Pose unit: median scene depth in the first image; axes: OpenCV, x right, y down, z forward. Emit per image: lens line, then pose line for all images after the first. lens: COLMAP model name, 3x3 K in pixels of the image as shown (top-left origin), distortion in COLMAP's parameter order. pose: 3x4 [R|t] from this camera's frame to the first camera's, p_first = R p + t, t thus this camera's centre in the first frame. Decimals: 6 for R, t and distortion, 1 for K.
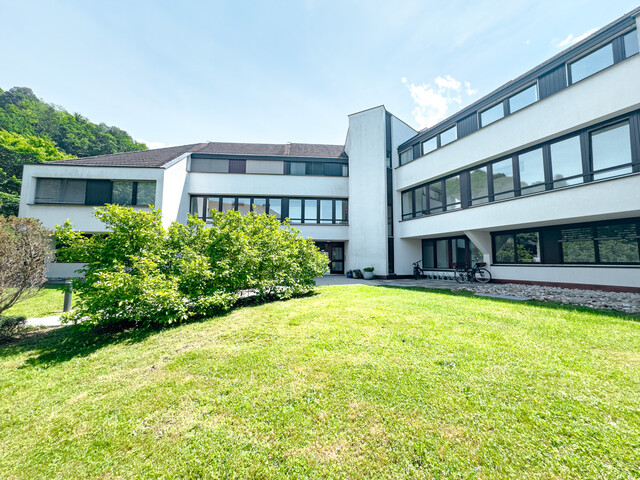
lens RADIAL K [[260.0, 0, 320.0], [0, 260.0, 240.0], [0, 0, 1]] dist [-0.022285, 0.000256]
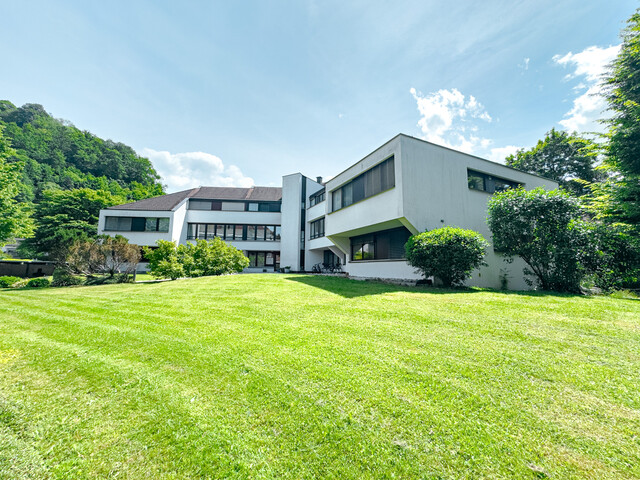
lens RADIAL K [[266.1, 0, 320.0], [0, 266.1, 240.0], [0, 0, 1]] dist [-0.020642, 0.000027]
pose [[0.999978, 0.005478, -0.003851, 0.383889], [-0.005590, 0.999549, -0.029511, -0.019385], [0.003687, 0.029532, 0.999557, -0.756456]]
